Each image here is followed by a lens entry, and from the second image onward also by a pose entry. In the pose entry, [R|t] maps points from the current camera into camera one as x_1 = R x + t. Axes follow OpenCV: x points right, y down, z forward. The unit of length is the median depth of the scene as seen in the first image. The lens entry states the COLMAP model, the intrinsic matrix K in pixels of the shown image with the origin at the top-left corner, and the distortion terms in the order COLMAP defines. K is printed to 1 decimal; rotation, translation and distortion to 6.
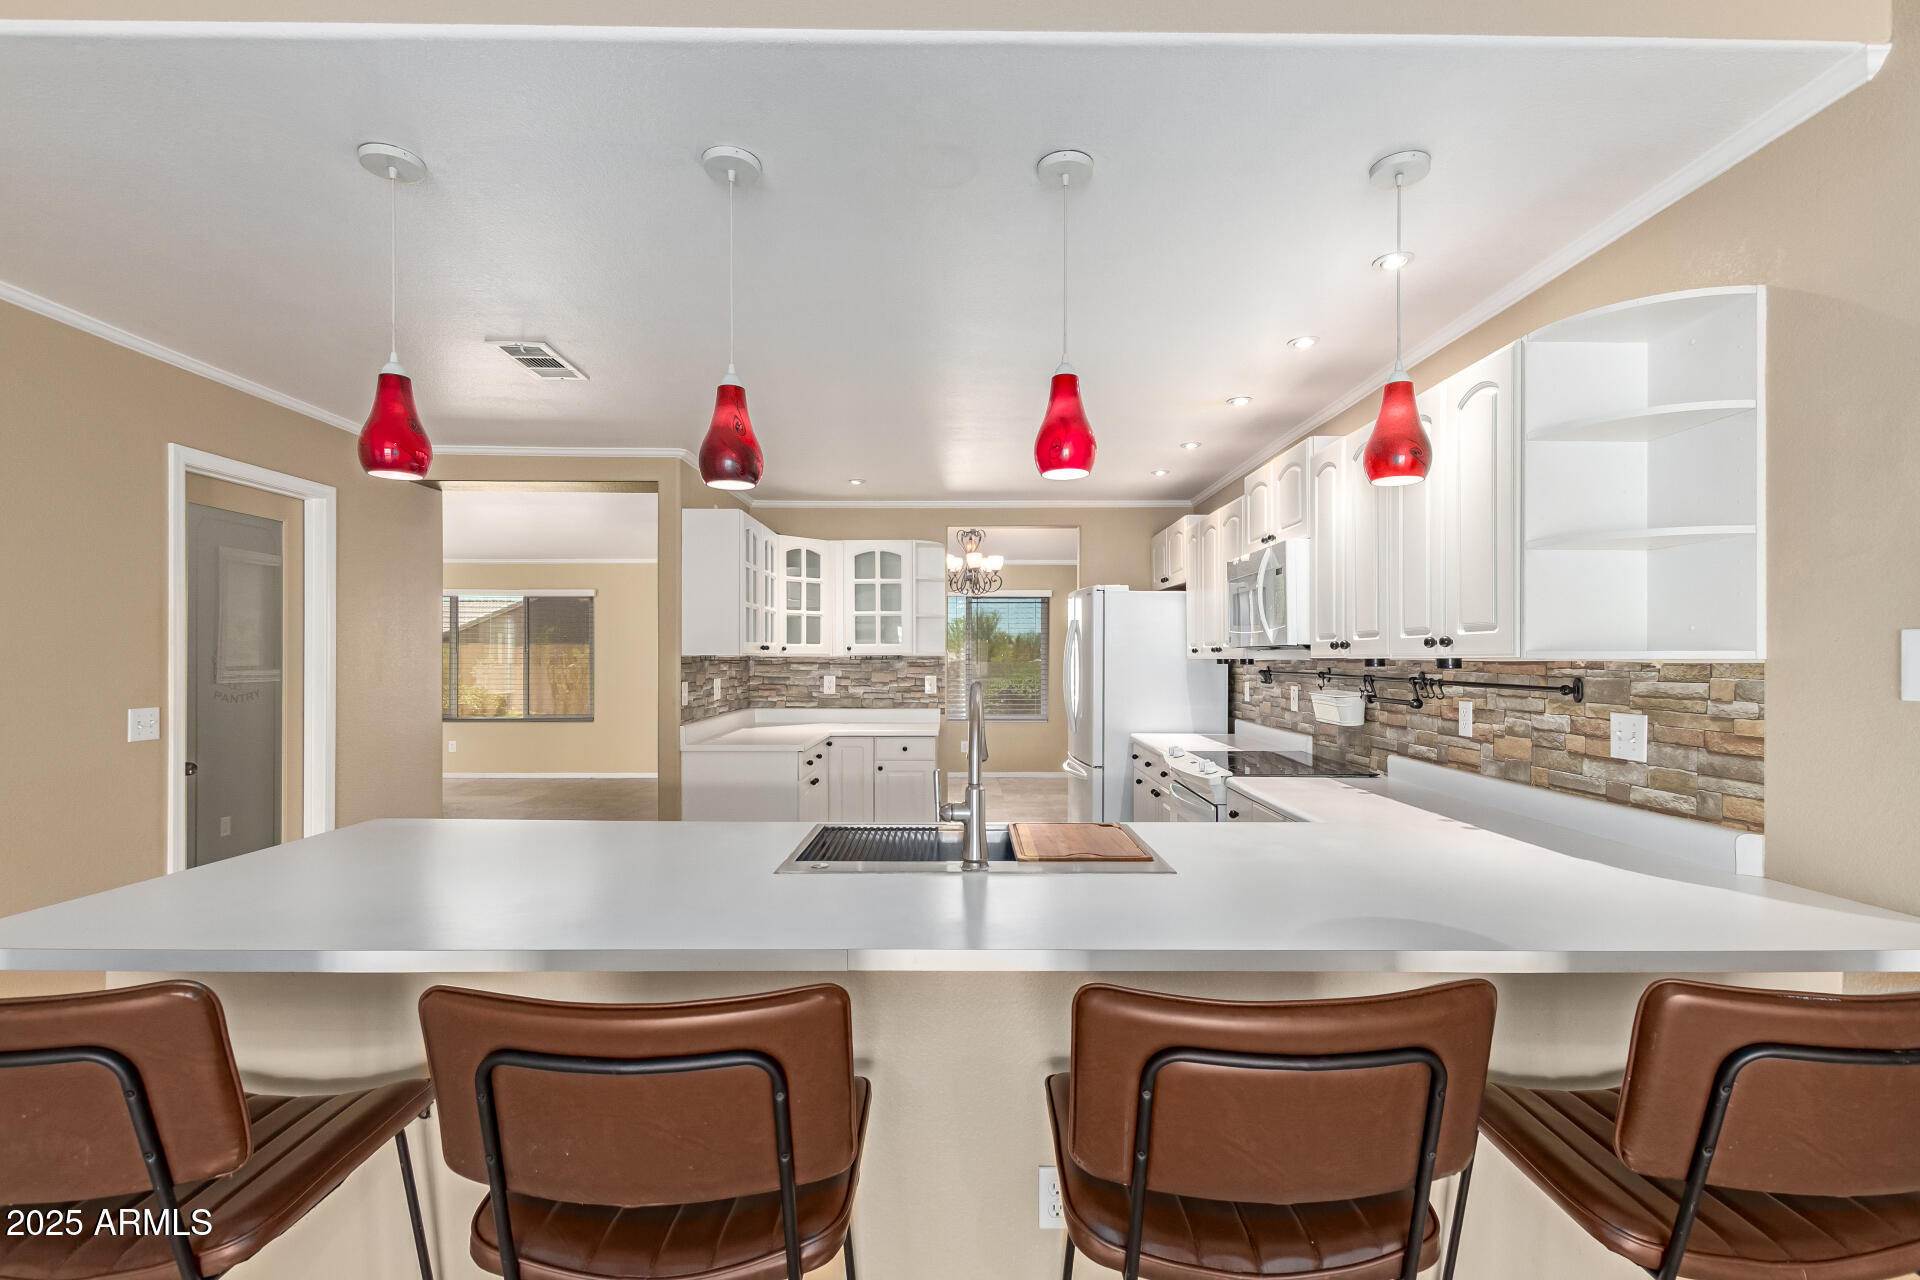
lens RADIAL K [[886.6, 0, 968.0], [0, 886.6, 662.6], [0, 0, 1]] dist [0.007086, -0.000210]
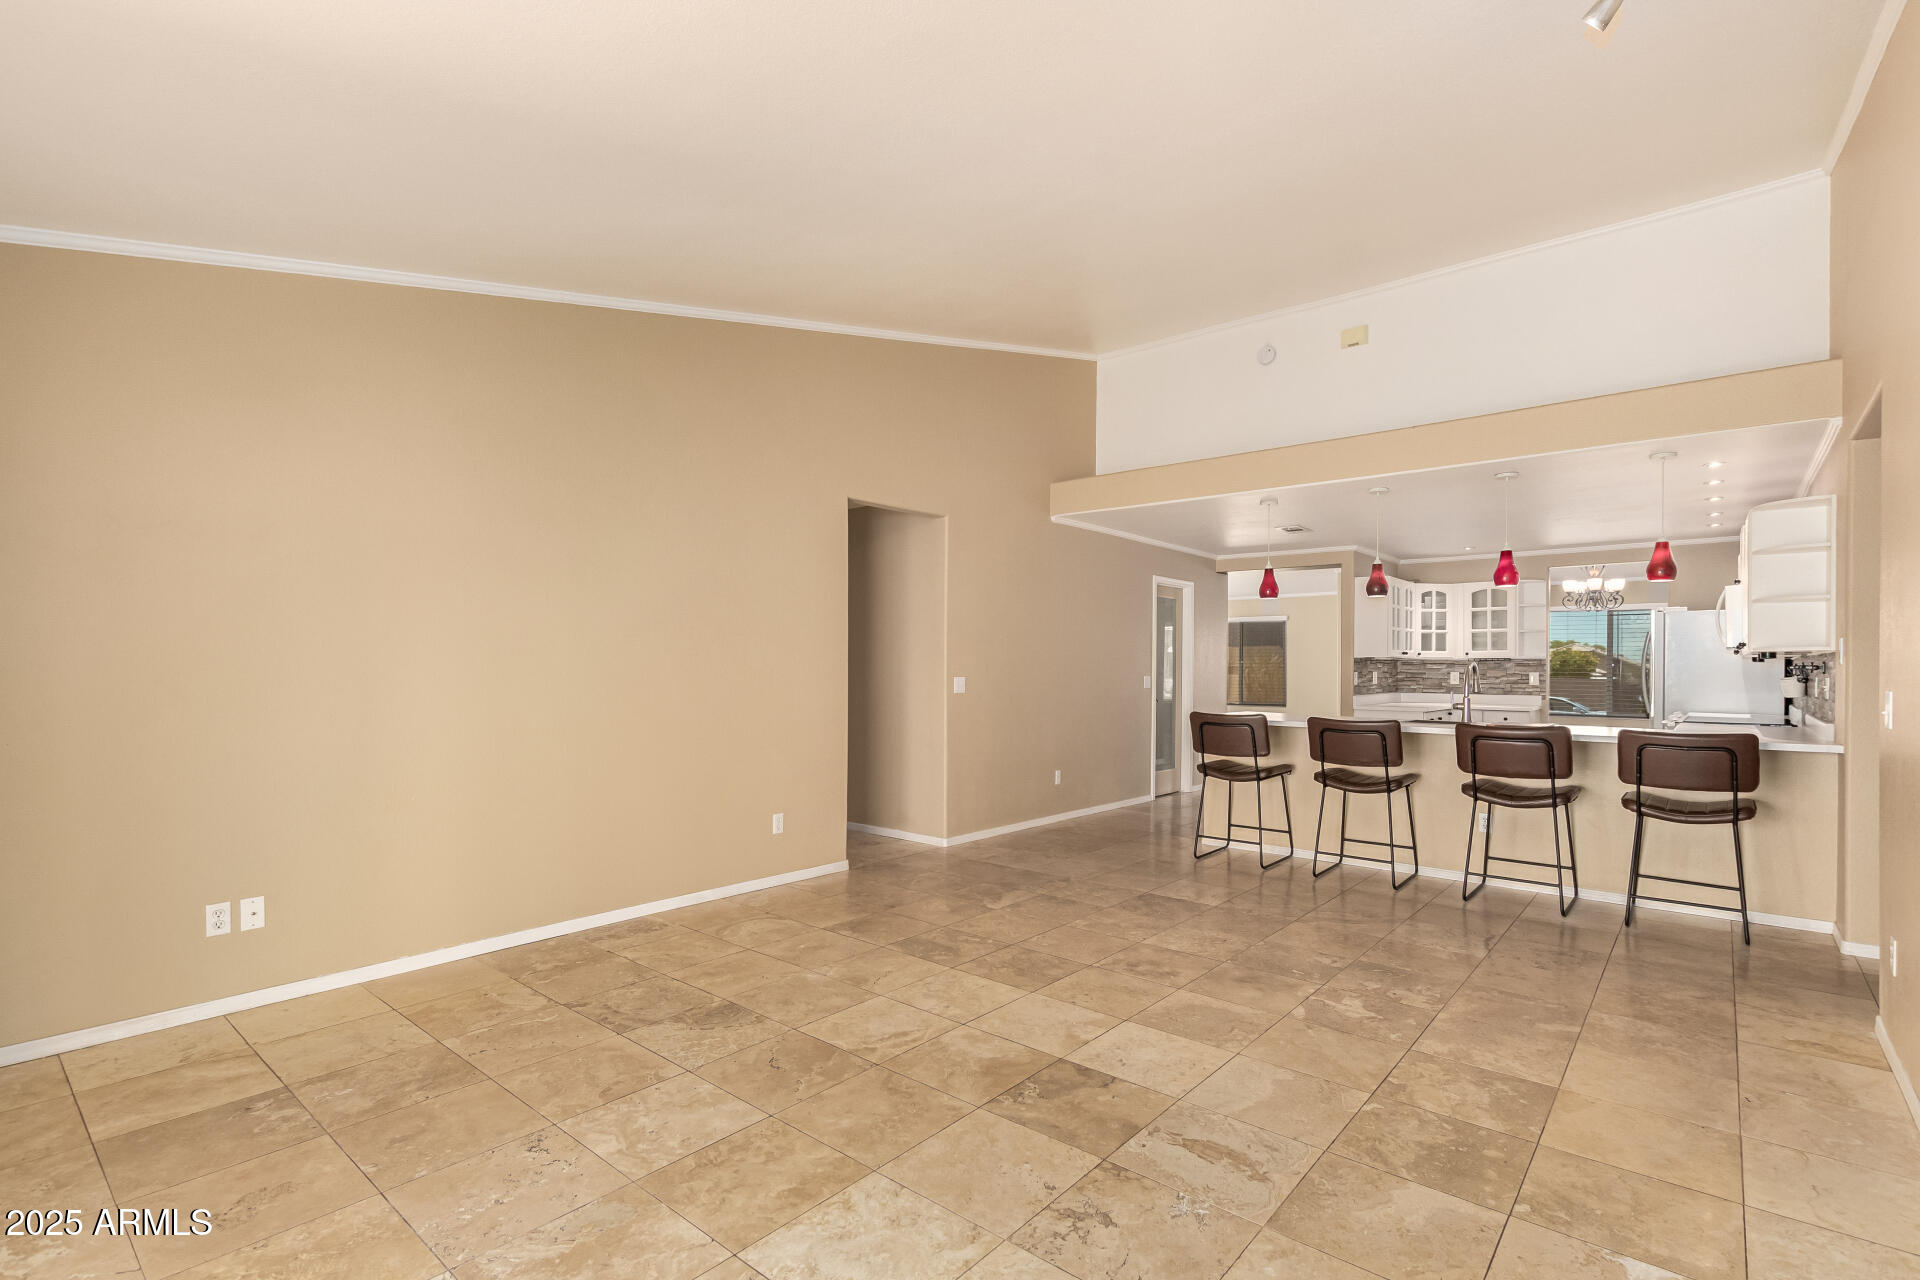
lens RADIAL K [[886.7, 0, 962.1], [0, 886.7, 667.4], [0, 0, 1]] dist [0.006382, -0.000798]
pose [[0.754016, 0.002658, -0.656850, 0.332098], [-0.008704, 0.999944, -0.005945, 0.037321], [0.656798, 0.010199, 0.753998, -1.120461]]
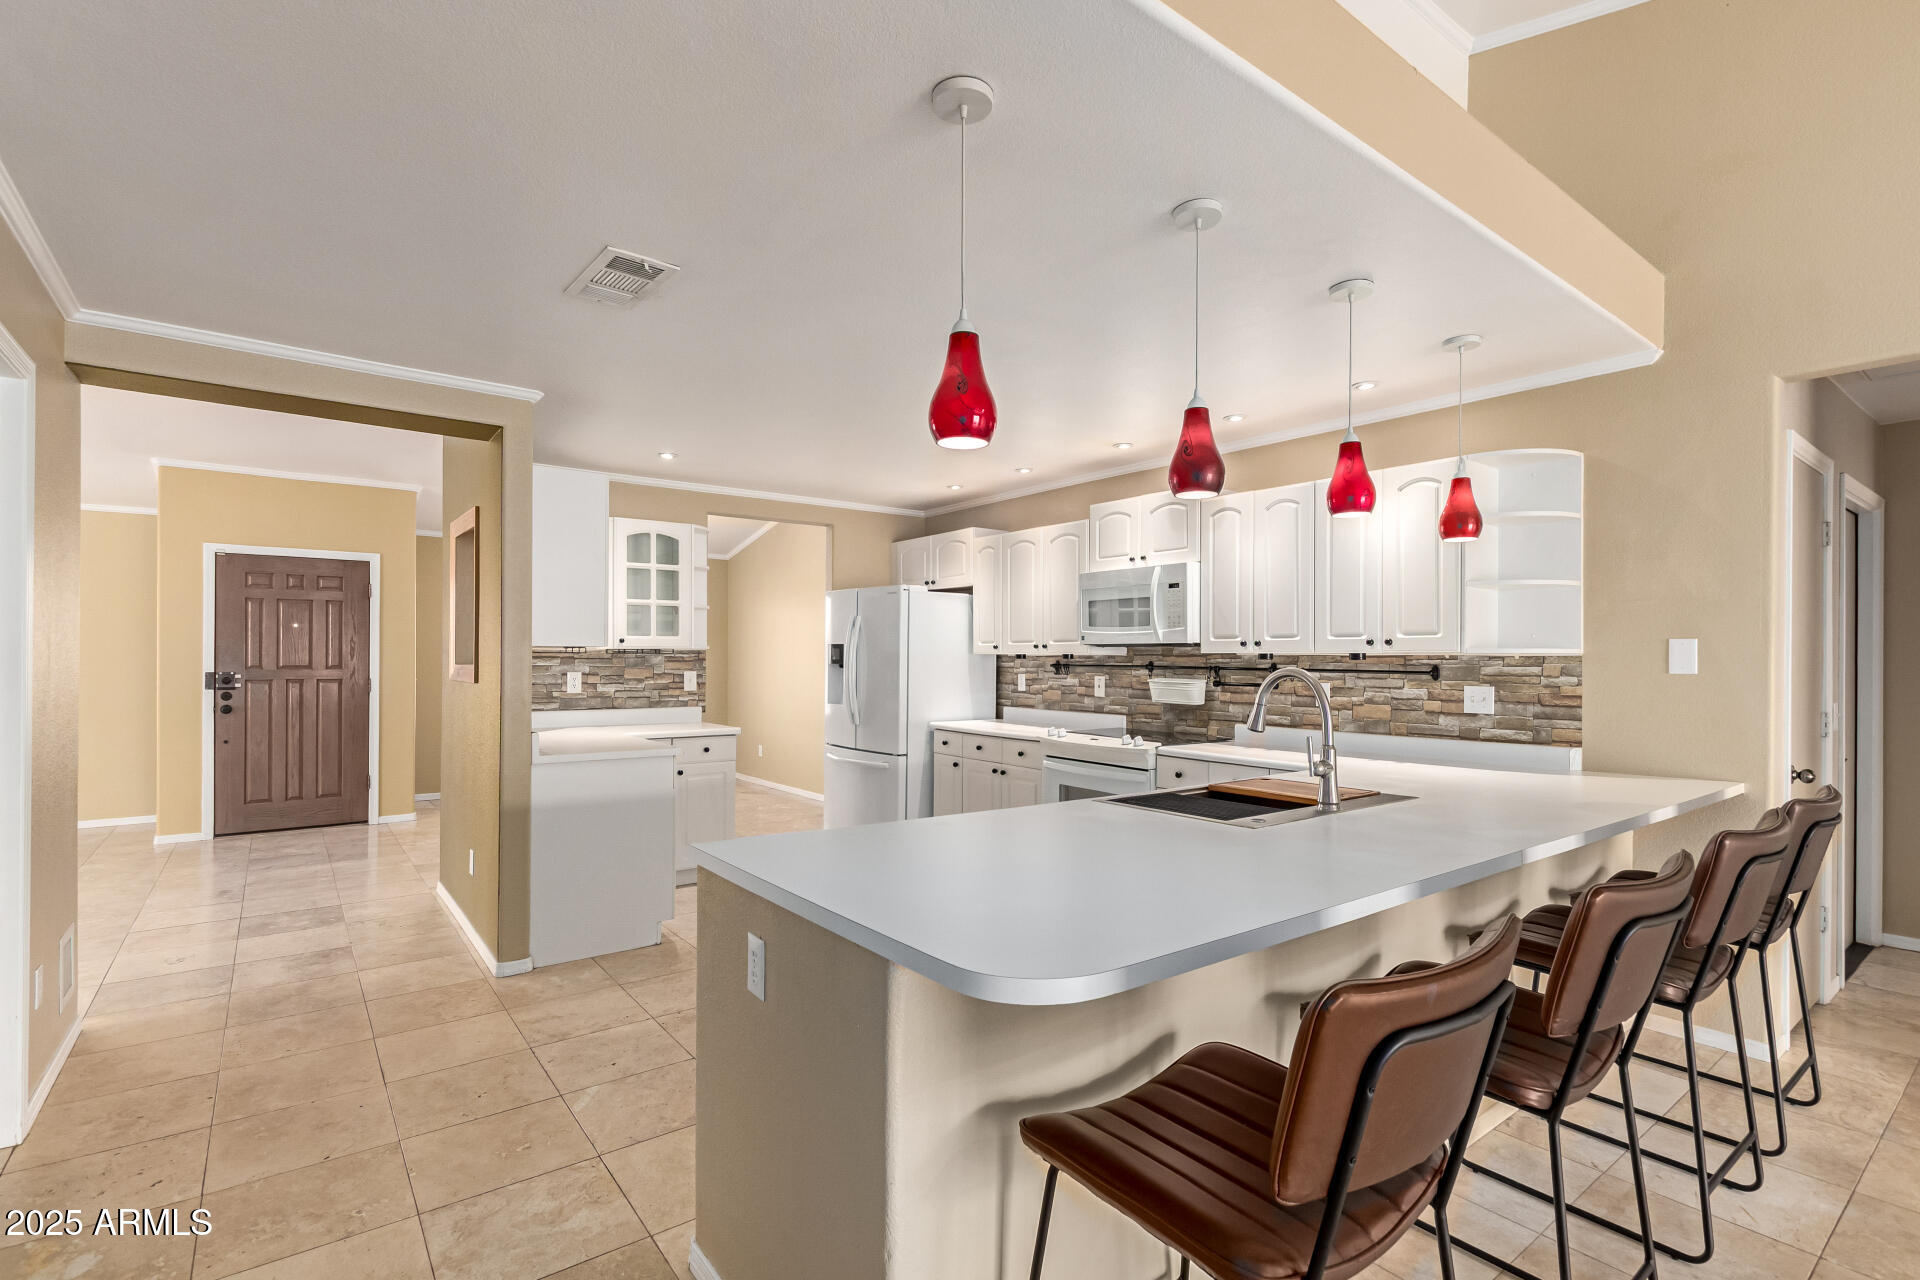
lens RADIAL K [[886.7, 0, 962.1], [0, 886.7, 667.4], [0, 0, 1]] dist [0.006382, -0.000798]
pose [[0.800770, -0.003973, 0.598959, -0.601223], [-0.000536, 0.999973, 0.007349, 0.005786], [-0.598971, -0.006205, 0.800746, 0.137031]]
